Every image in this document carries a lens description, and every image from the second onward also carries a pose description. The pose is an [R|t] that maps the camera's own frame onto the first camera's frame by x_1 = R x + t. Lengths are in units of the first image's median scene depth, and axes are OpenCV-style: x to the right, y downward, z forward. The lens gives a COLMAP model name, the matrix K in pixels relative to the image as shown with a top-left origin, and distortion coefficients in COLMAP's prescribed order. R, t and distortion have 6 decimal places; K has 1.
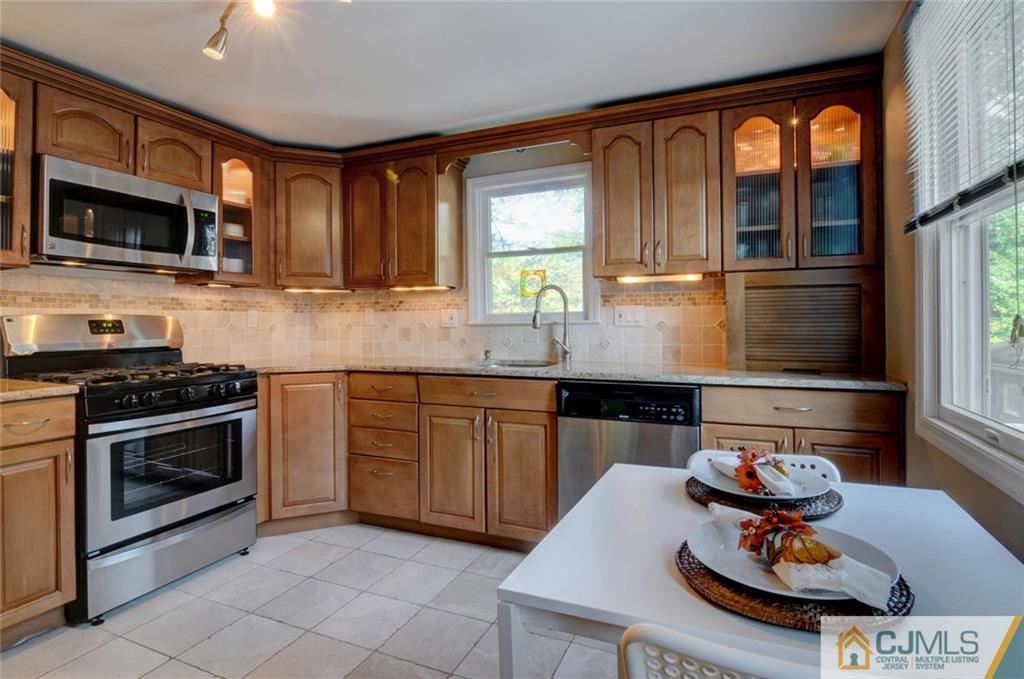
lens RADIAL K [[511.2, 0, 525.9], [0, 511.2, 324.0], [0, 0, 1]] dist [-0.001752, -0.000418]
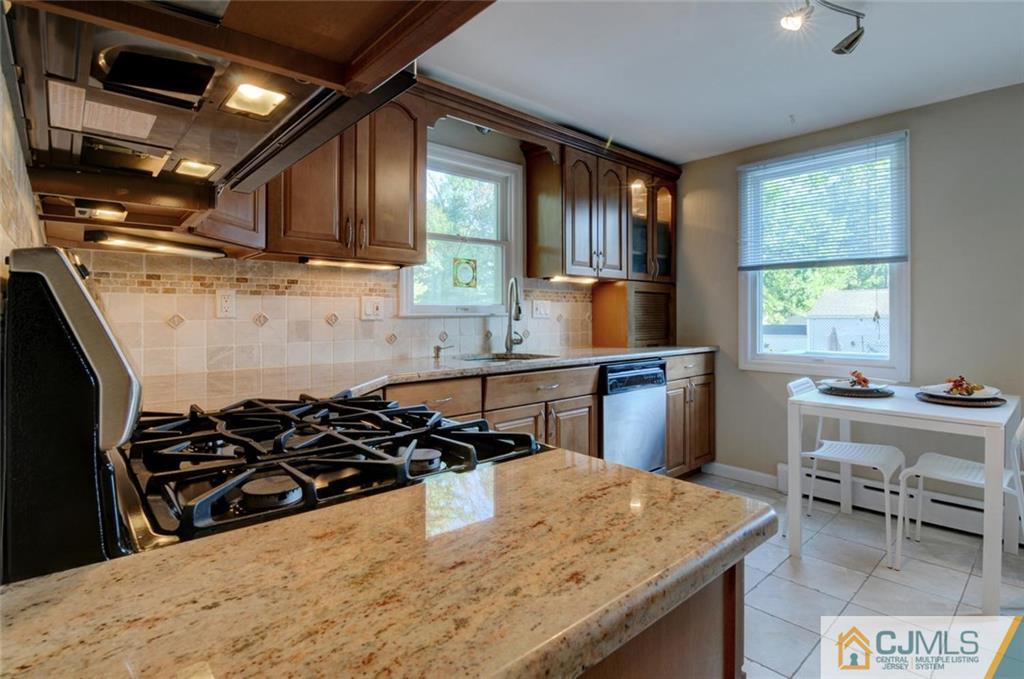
lens RADIAL K [[511.2, 0, 525.9], [0, 511.2, 324.0], [0, 0, 1]] dist [-0.001752, -0.000418]
pose [[0.408530, -0.009475, 0.912696, -0.687472], [0.002690, 0.999954, 0.009177, 0.005303], [-0.912741, -0.001294, 0.408537, 0.445528]]
